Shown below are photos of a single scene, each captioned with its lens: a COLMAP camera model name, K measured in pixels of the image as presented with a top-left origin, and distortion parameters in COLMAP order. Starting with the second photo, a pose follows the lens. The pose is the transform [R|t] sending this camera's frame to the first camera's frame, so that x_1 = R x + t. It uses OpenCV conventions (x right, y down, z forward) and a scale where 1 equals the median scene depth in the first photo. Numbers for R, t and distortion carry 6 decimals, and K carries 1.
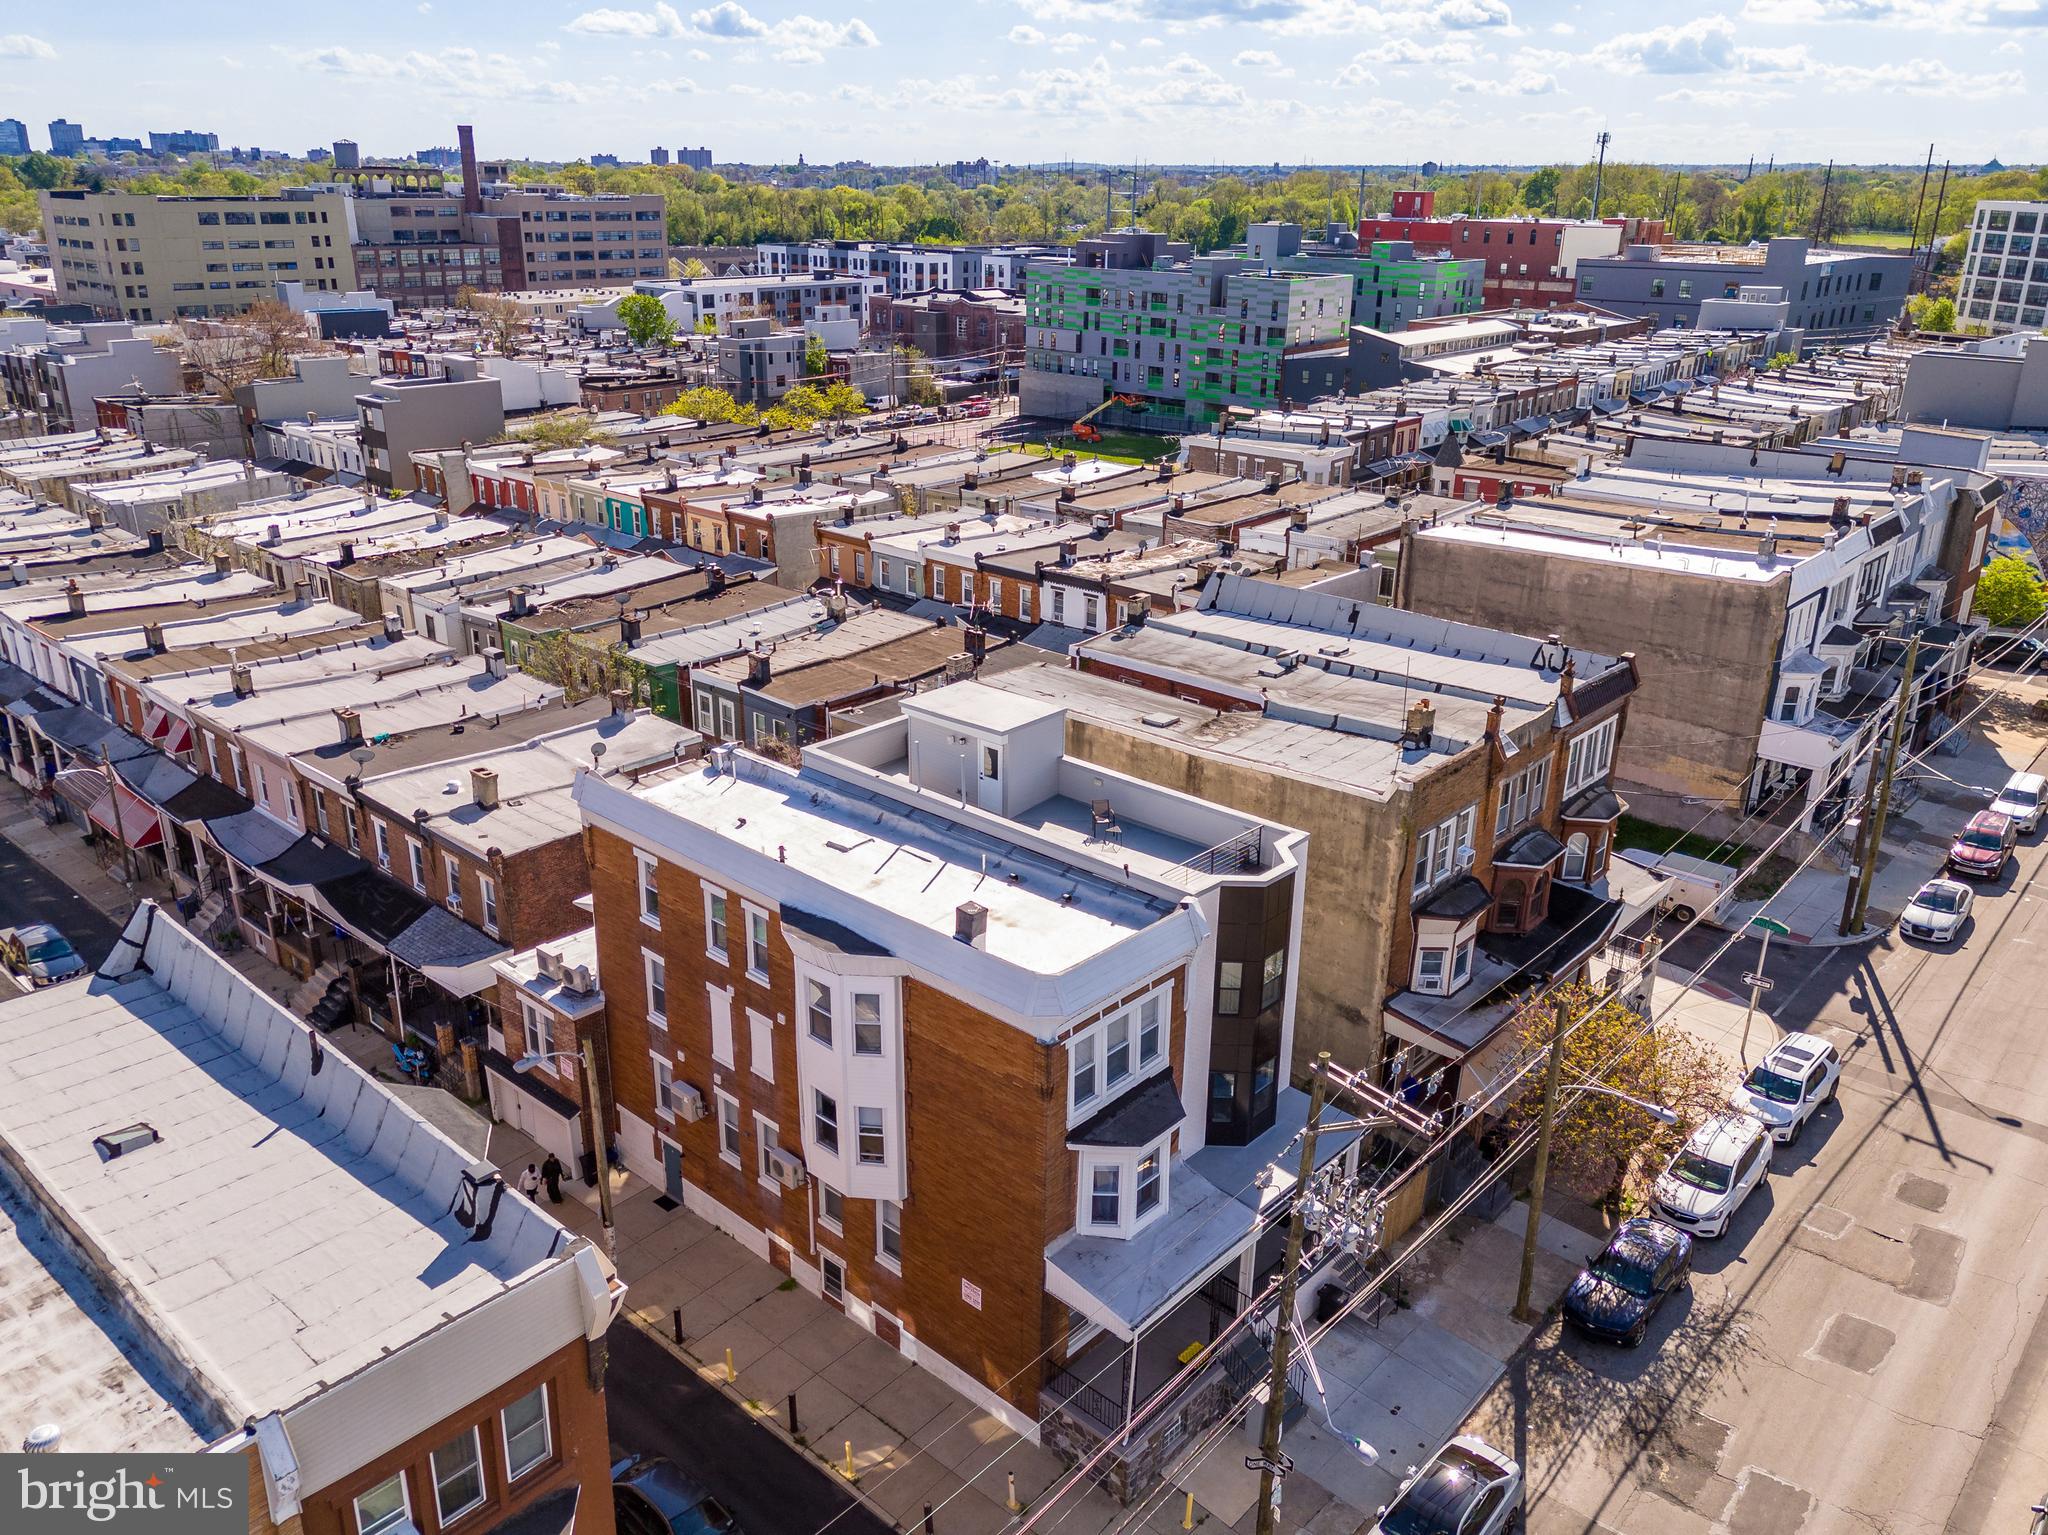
lens RADIAL K [[1549.9, 0, 1025.1], [0, 1549.9, 775.0], [0, 0, 1]] dist [0.043210, -0.009864]
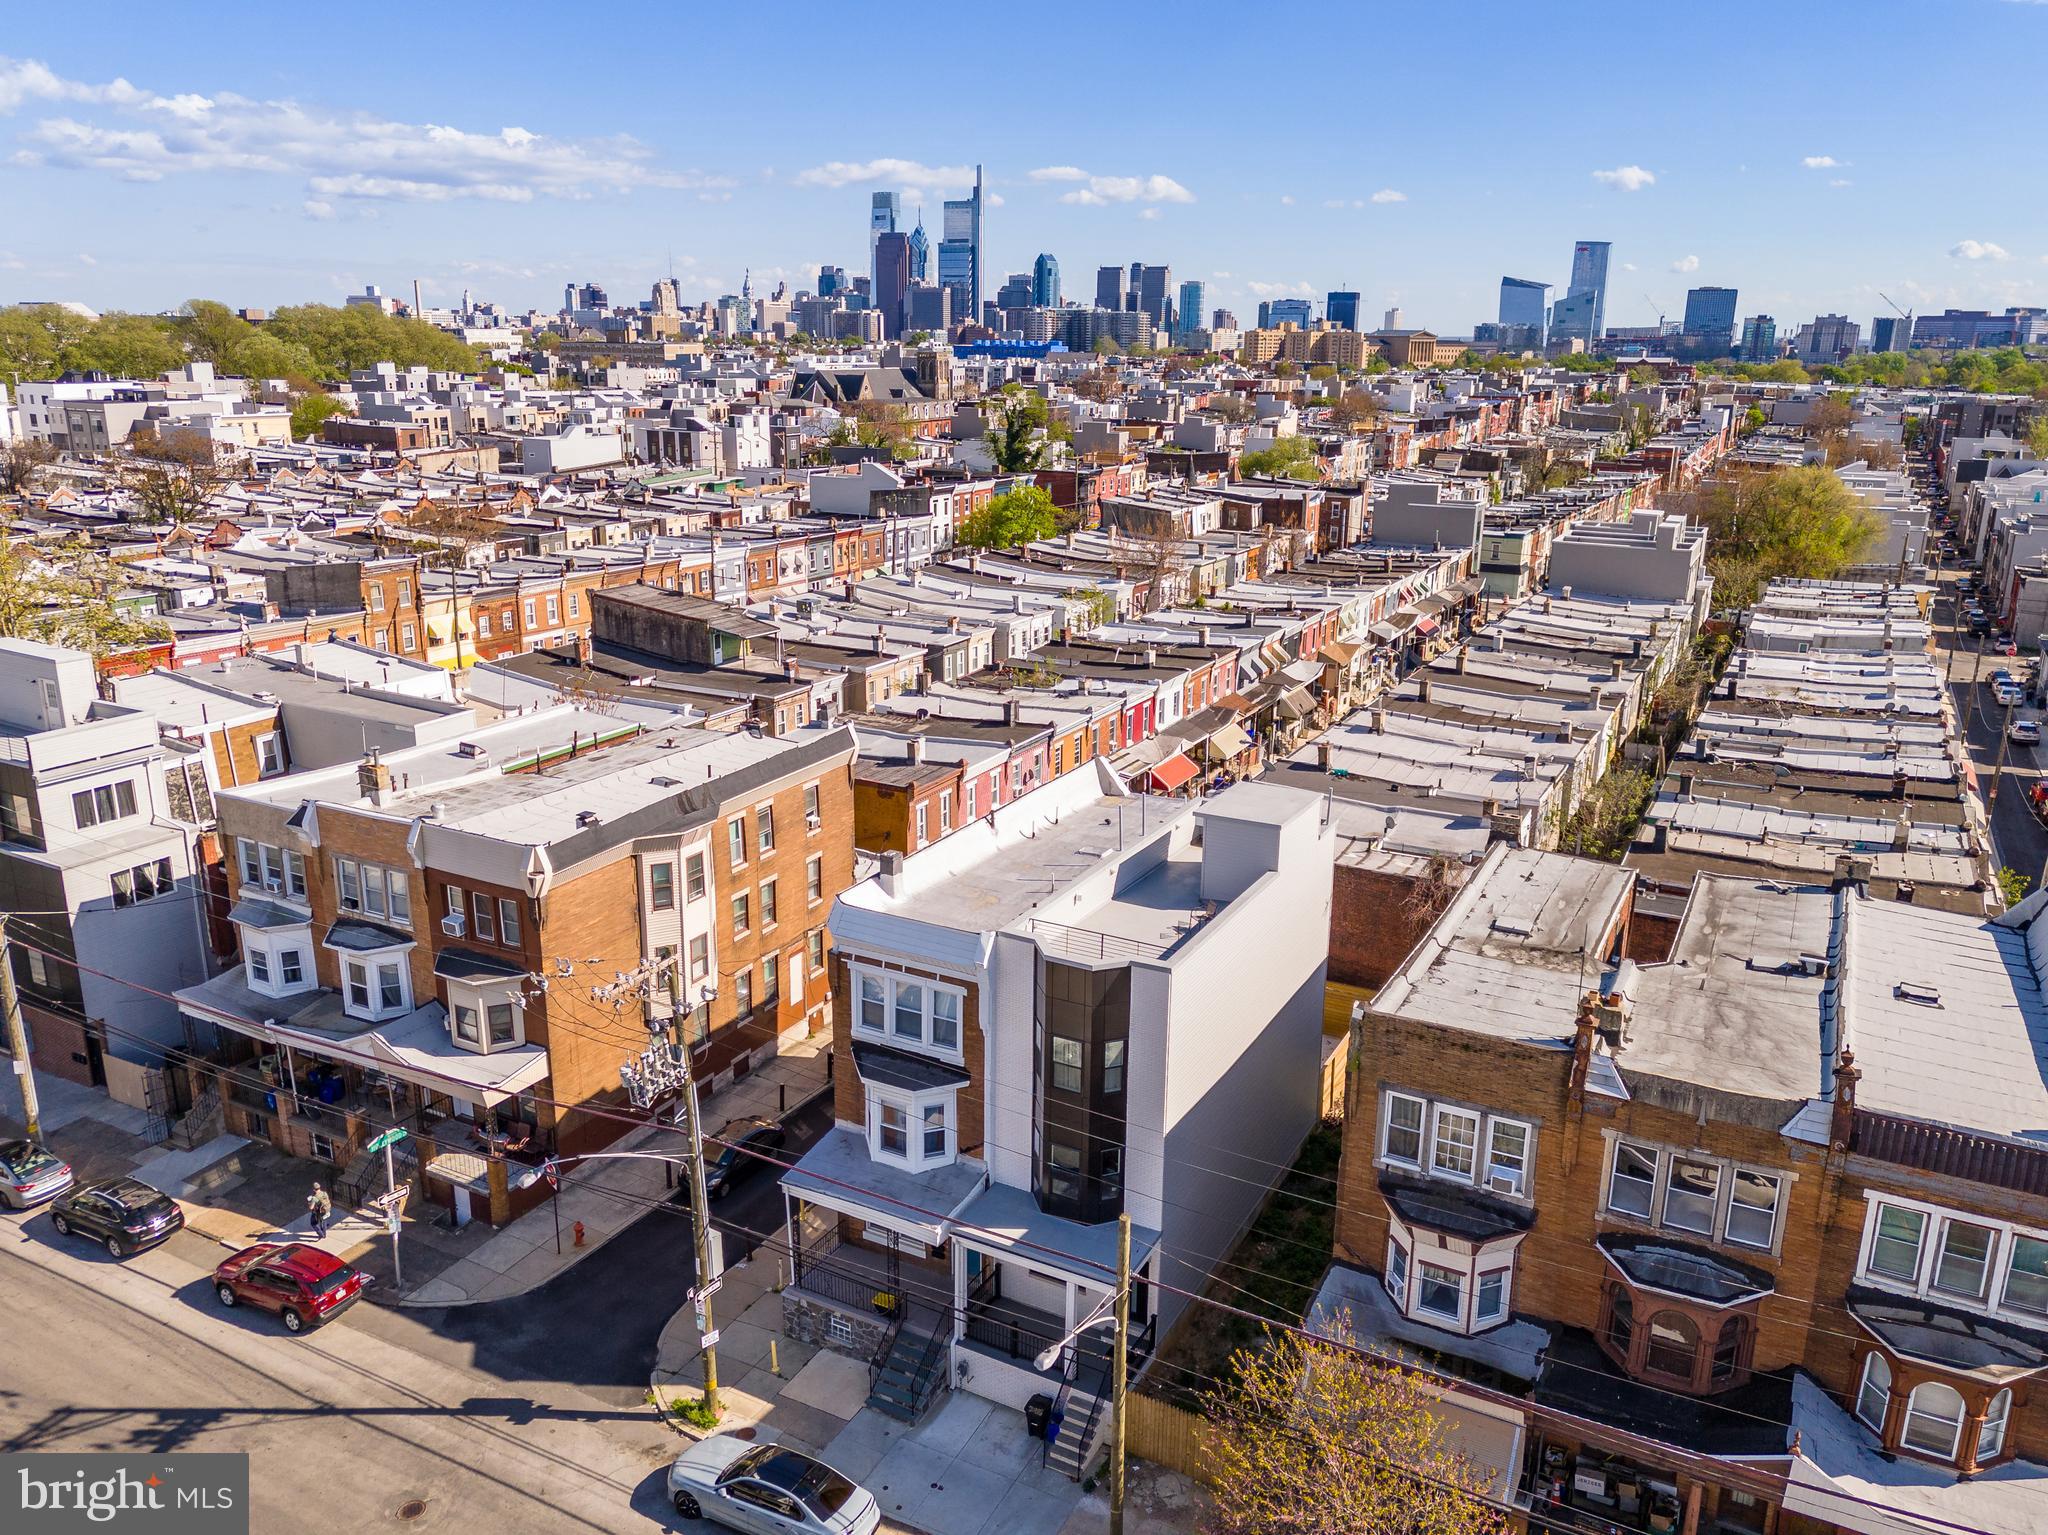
lens RADIAL K [[1530.6, 0, 1023.4], [0, 1530.6, 759.9], [0, 0, 1]] dist [0.053860, -0.037154]
pose [[0.243284, 0.251607, -0.936753, 0.831197], [-0.359223, 0.920468, 0.153939, -0.160127], [0.900984, 0.299052, 0.314318, 0.455614]]
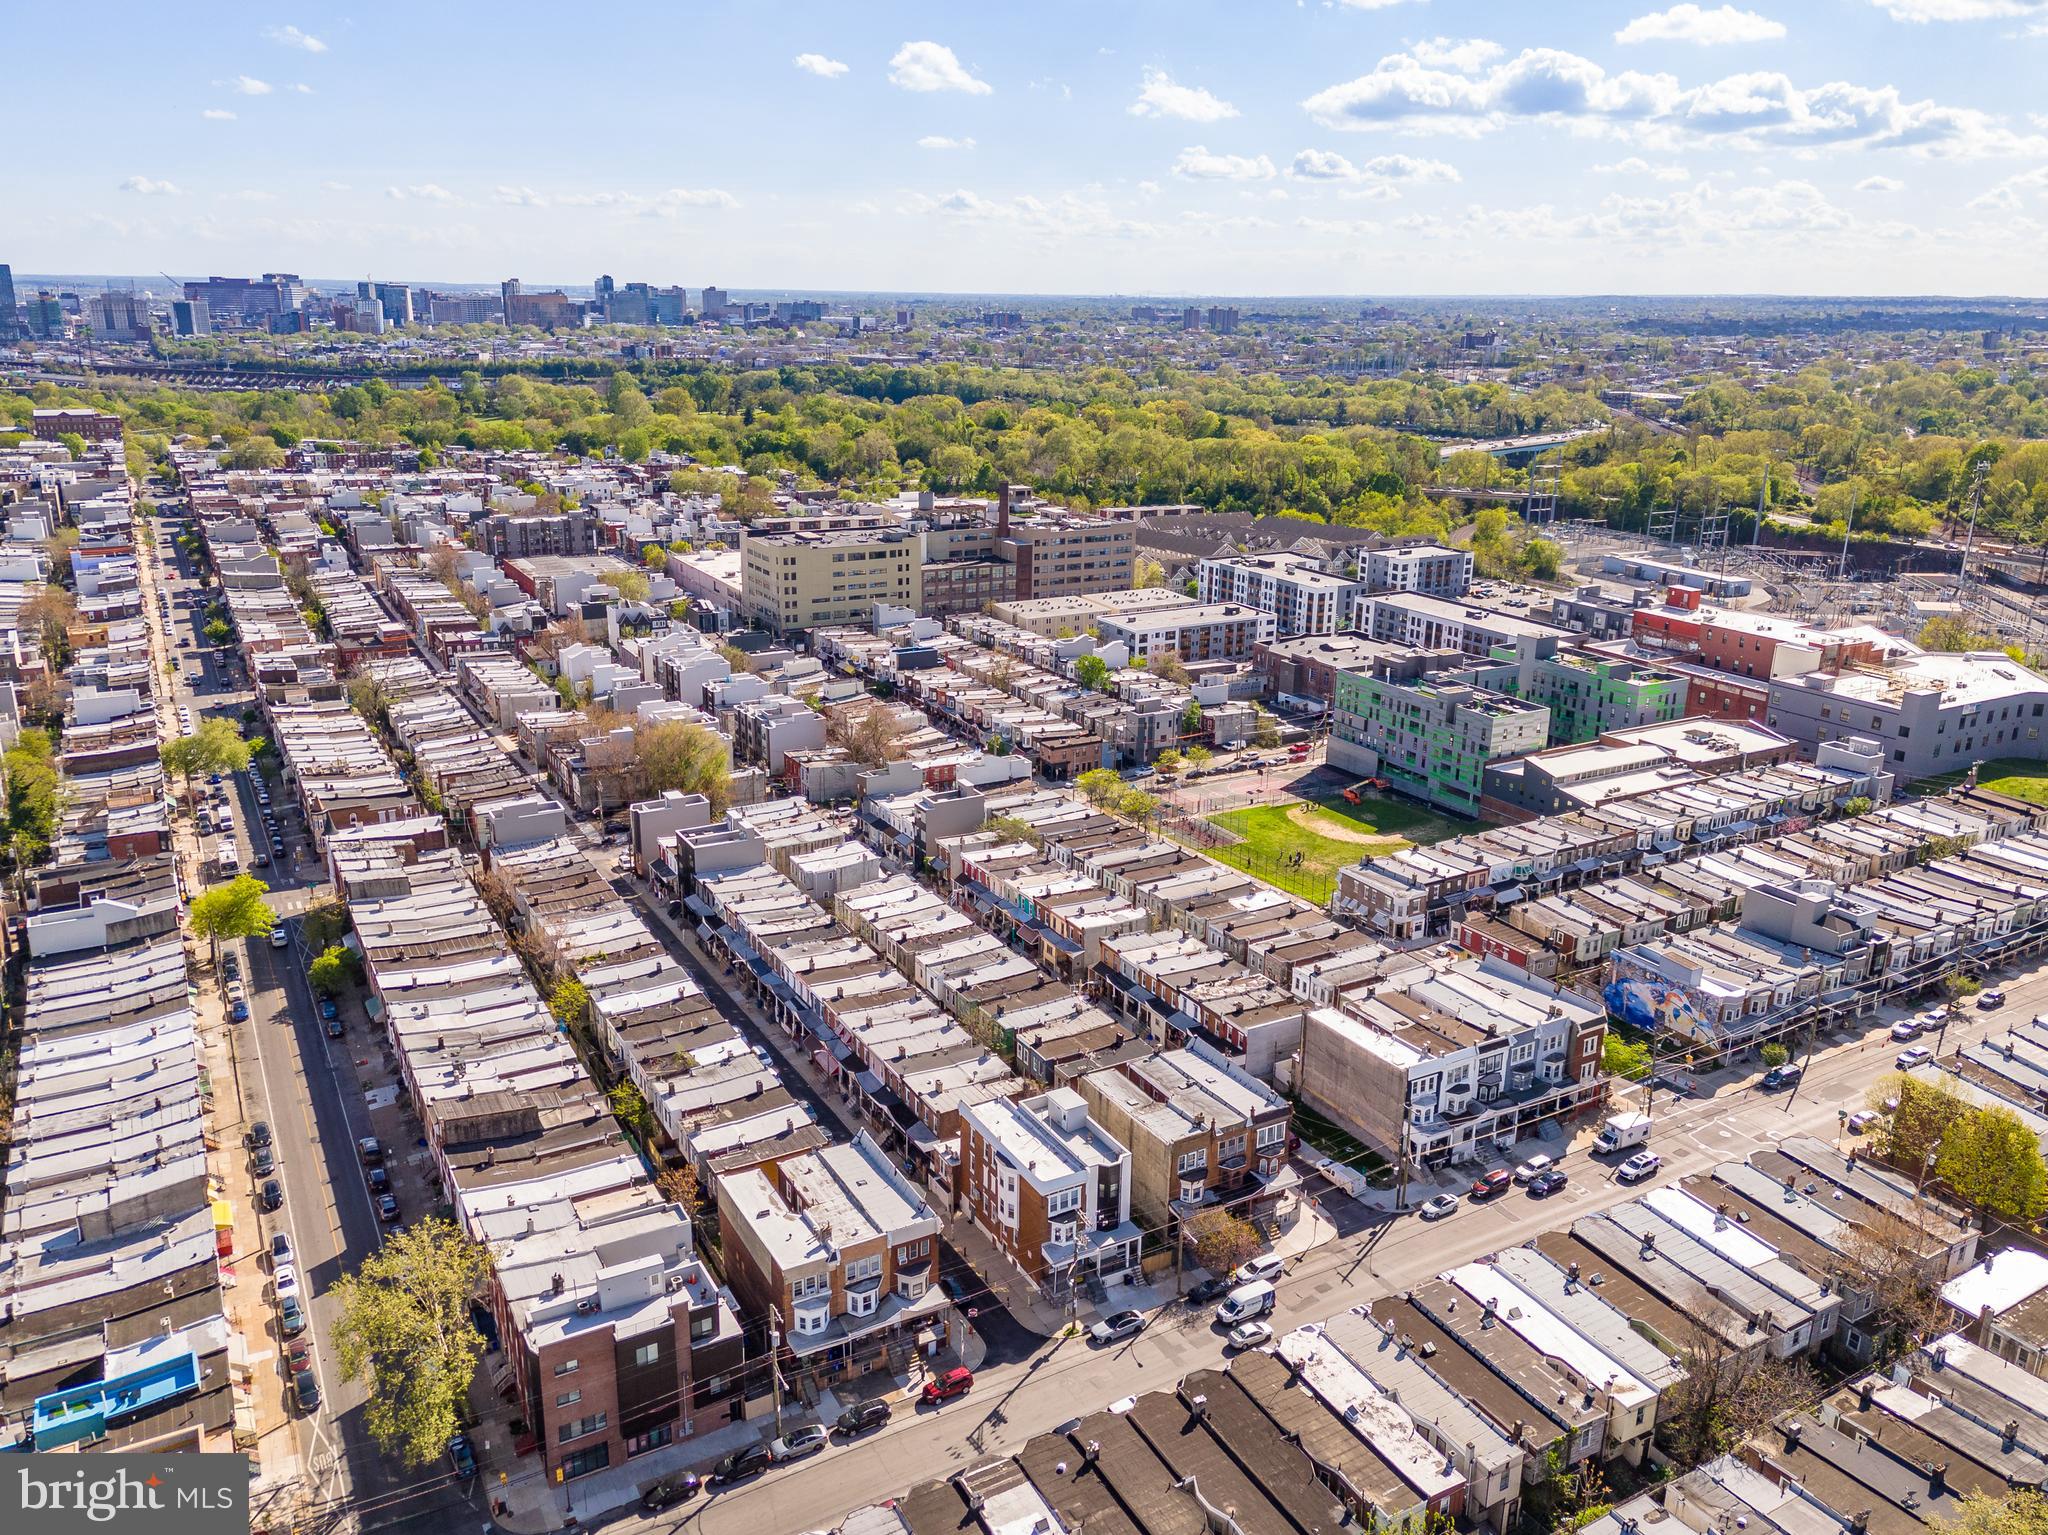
lens RADIAL K [[1548.1, 0, 1024.0], [0, 1548.1, 767.5], [0, 0, 1]] dist [0.067988, -0.064509]
pose [[0.948360, 0.095482, -0.302485, 0.809515], [-0.117550, 0.991511, -0.055568, -0.537331], [0.294611, 0.088255, 0.951533, -2.289797]]
